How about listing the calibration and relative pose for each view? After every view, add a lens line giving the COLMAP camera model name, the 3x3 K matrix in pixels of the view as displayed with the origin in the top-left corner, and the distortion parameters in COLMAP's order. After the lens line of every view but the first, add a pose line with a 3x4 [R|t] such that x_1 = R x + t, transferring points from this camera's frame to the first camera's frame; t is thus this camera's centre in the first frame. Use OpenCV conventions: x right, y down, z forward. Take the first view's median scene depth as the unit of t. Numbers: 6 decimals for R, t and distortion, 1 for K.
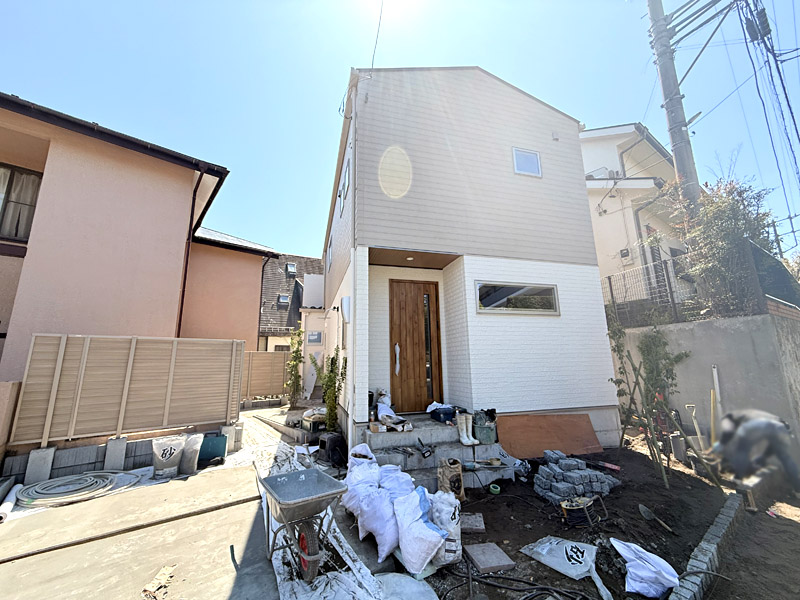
lens RADIAL K [[318.2, 0, 397.9], [0, 318.2, 300.5], [0, 0, 1]] dist [-0.000397, 0.000320]
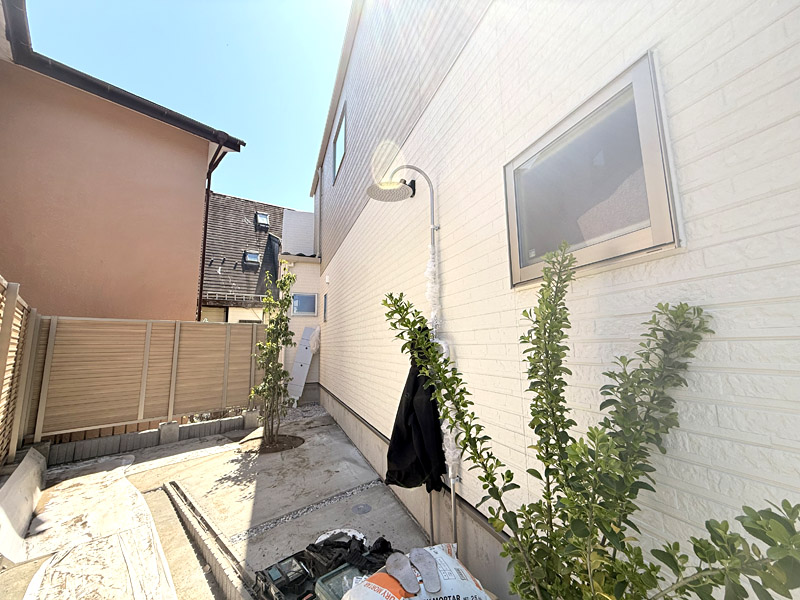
lens RADIAL K [[318.2, 0, 397.9], [0, 318.2, 300.5], [0, 0, 1]] dist [-0.000397, 0.000320]
pose [[0.996647, 0.010986, 0.081078, -0.098235], [-0.015288, 0.998497, 0.052628, 0.055399], [-0.080378, -0.053691, 0.995317, 0.284217]]
